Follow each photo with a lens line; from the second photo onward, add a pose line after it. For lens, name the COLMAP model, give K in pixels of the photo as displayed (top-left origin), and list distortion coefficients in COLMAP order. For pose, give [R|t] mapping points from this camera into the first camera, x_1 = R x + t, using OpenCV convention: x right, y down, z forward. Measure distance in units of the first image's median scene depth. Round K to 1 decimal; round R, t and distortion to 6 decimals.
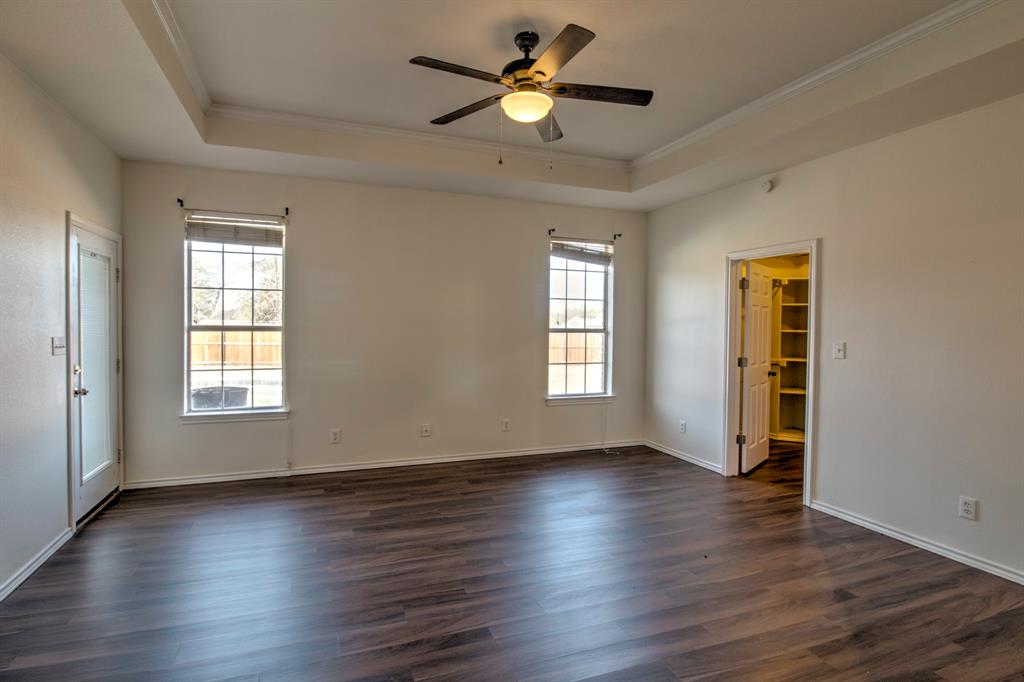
lens RADIAL K [[481.5, 0, 525.4], [0, 481.5, 327.9], [0, 0, 1]] dist [-0.008376, -0.000800]
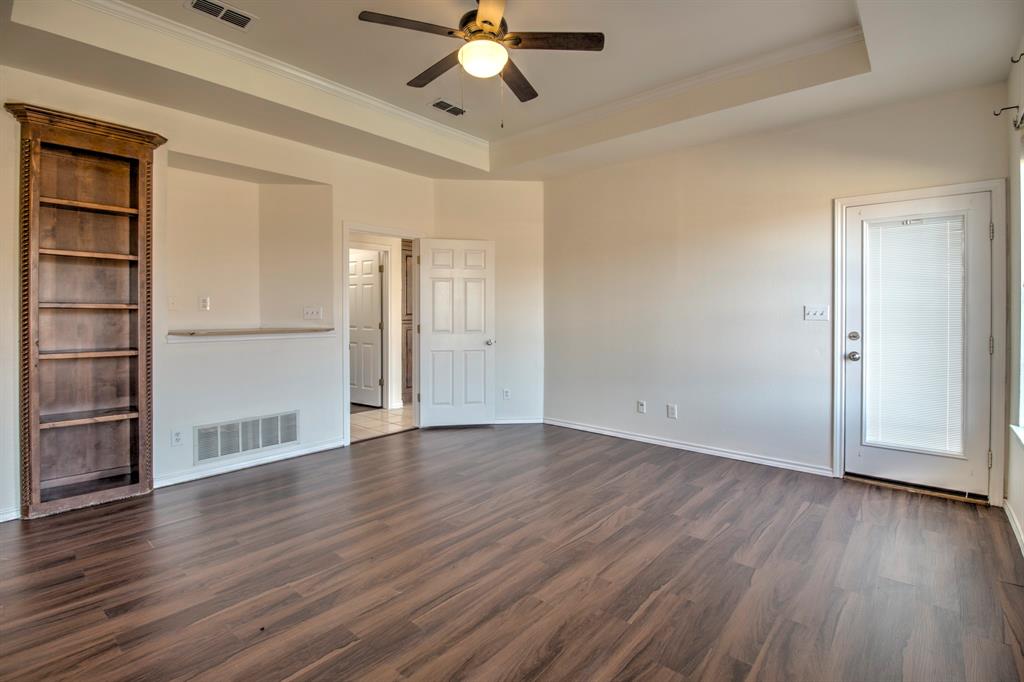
lens RADIAL K [[479.0, 0, 526.6], [0, 479.0, 329.2], [0, 0, 1]] dist [0.035990, -0.039719]
pose [[-0.895324, -0.008860, -0.445327, 0.263226], [-0.027417, 0.999003, 0.035246, 0.031401], [0.444570, 0.043766, -0.894674, 1.463326]]
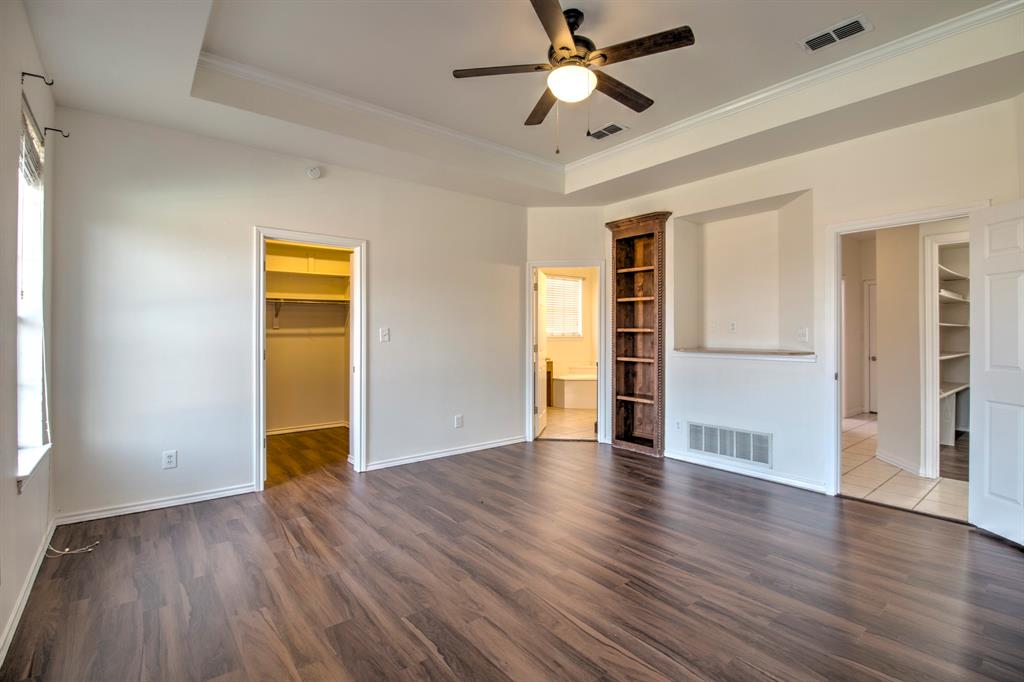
lens RADIAL K [[489.3, 0, 532.7], [0, 489.3, 345.1], [0, 0, 1]] dist [-0.012123, -0.000735]
pose [[-0.268335, -0.044938, 0.962277, -0.715987], [0.004624, 0.998840, 0.047935, 0.015439], [-0.963315, 0.017312, -0.267816, 1.030837]]
